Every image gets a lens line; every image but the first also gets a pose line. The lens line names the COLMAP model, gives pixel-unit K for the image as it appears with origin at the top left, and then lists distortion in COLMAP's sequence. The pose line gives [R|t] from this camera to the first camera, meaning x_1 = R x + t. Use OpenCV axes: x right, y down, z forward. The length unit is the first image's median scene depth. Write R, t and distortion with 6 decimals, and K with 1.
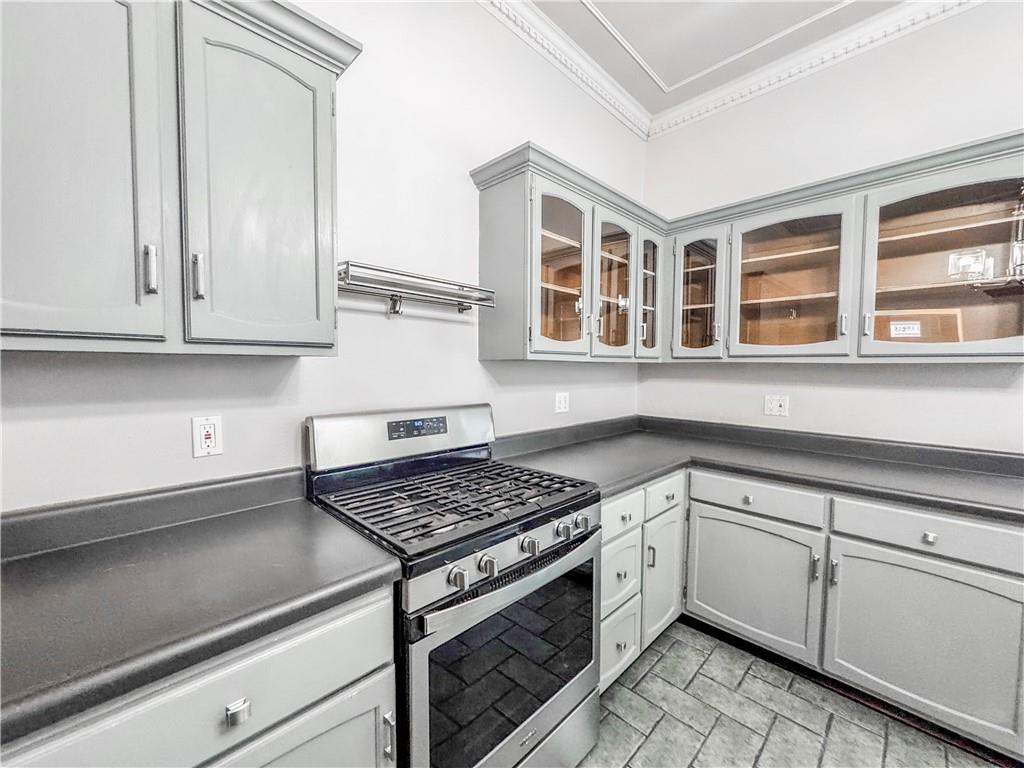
lens RADIAL K [[408.1, 0, 511.5], [0, 408.1, 383.0], [0, 0, 1]] dist [0.000333, 0.000124]
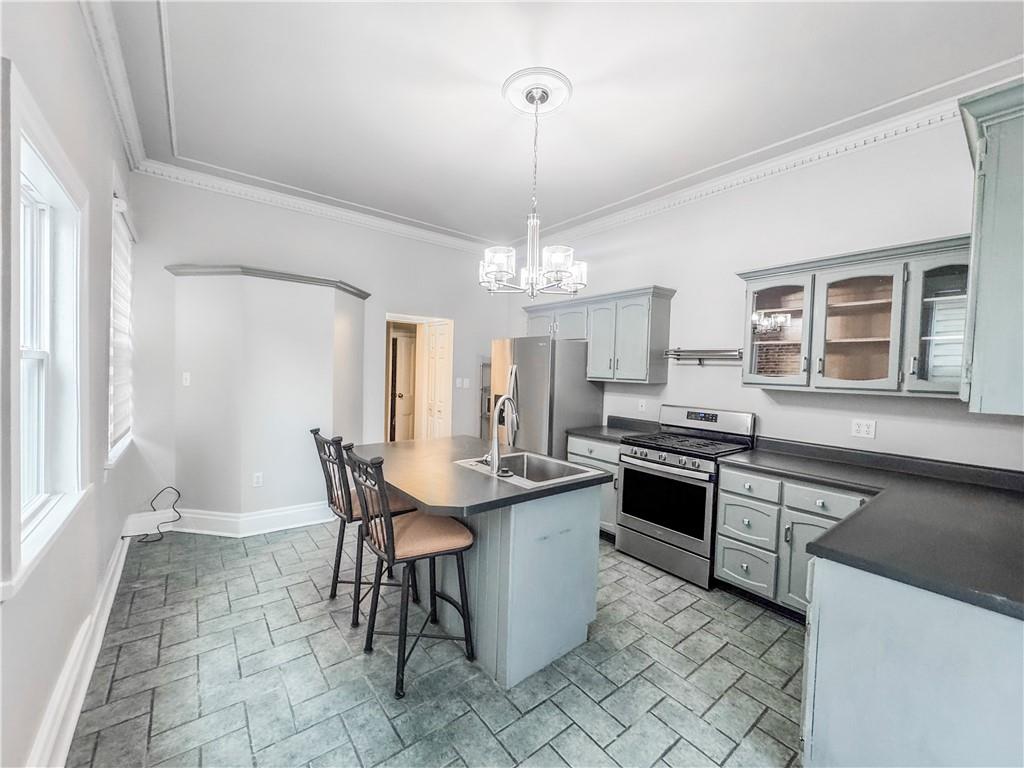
lens RADIAL K [[408.1, 0, 511.5], [0, 408.1, 383.0], [0, 0, 1]] dist [0.000333, 0.000124]
pose [[-0.114254, 0.016924, -0.993307, 1.794190], [-0.075939, 0.996781, 0.025718, -0.043330], [0.990545, 0.078369, -0.112601, 0.197197]]
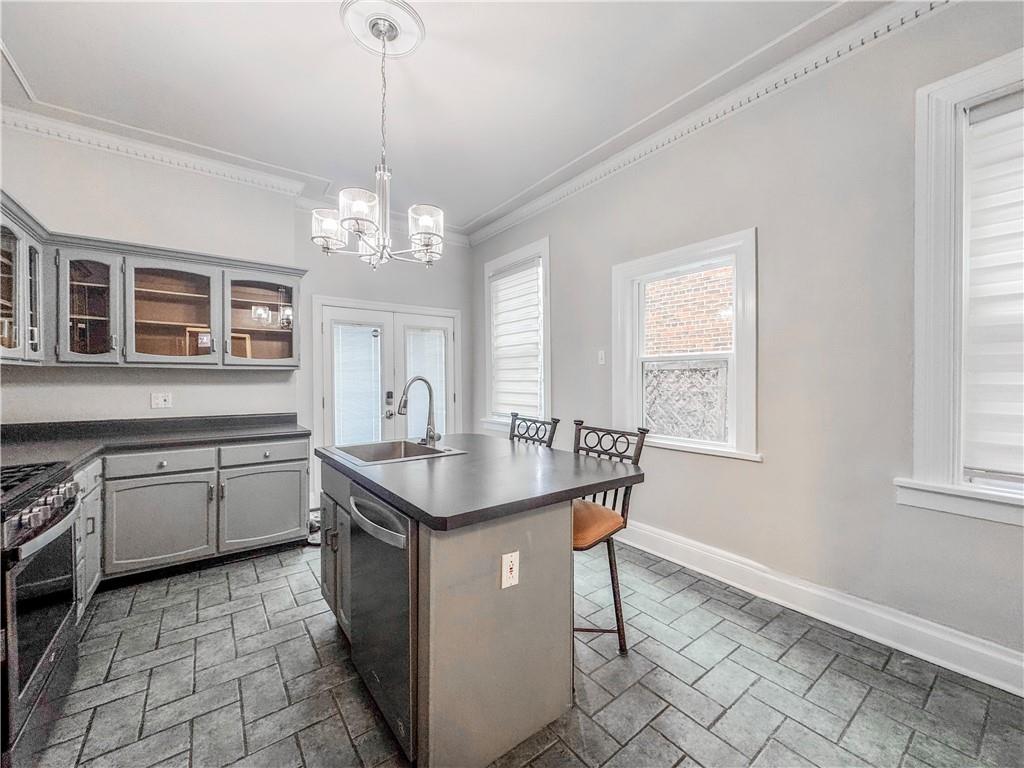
lens RADIAL K [[408.1, 0, 511.5], [0, 408.1, 383.0], [0, 0, 1]] dist [0.000333, 0.000124]
pose [[0.142469, -0.017711, 0.989641, -0.669350], [0.045358, 0.998906, 0.011347, 0.047000], [-0.988759, 0.043272, 0.143117, -0.423713]]
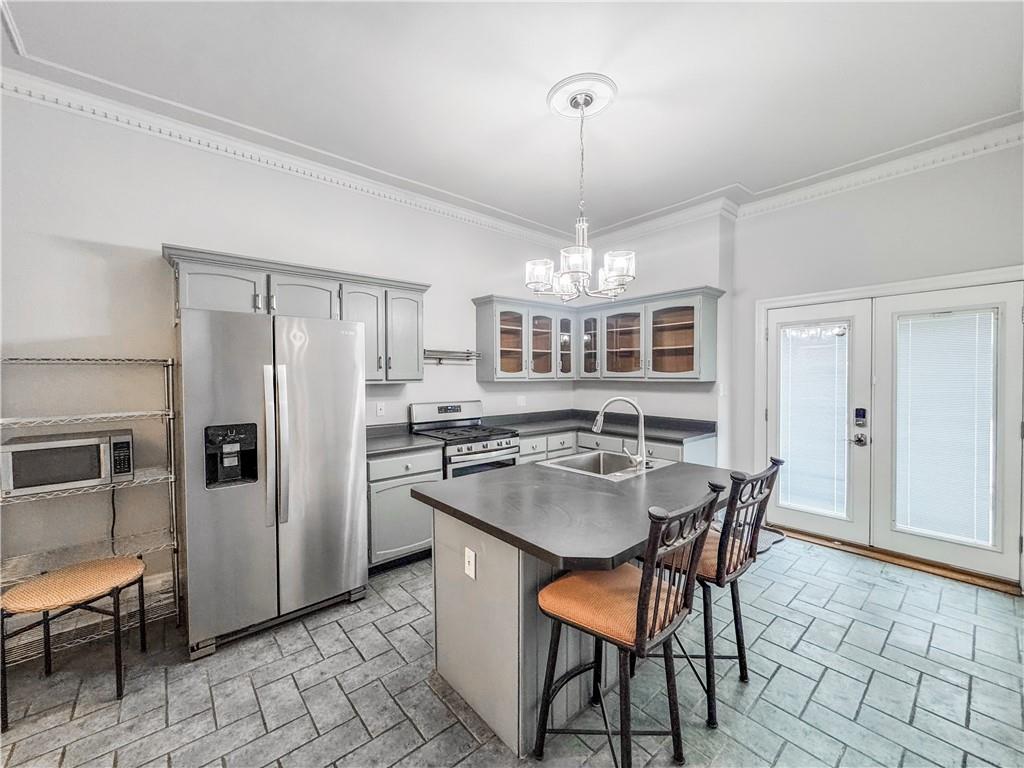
lens RADIAL K [[408.1, 0, 511.5], [0, 408.1, 383.0], [0, 0, 1]] dist [0.000333, 0.000124]
pose [[0.997039, -0.009543, -0.076300, 0.301307], [0.007755, 0.999689, -0.023697, 0.008810], [0.076503, 0.023035, 0.996803, -1.286975]]
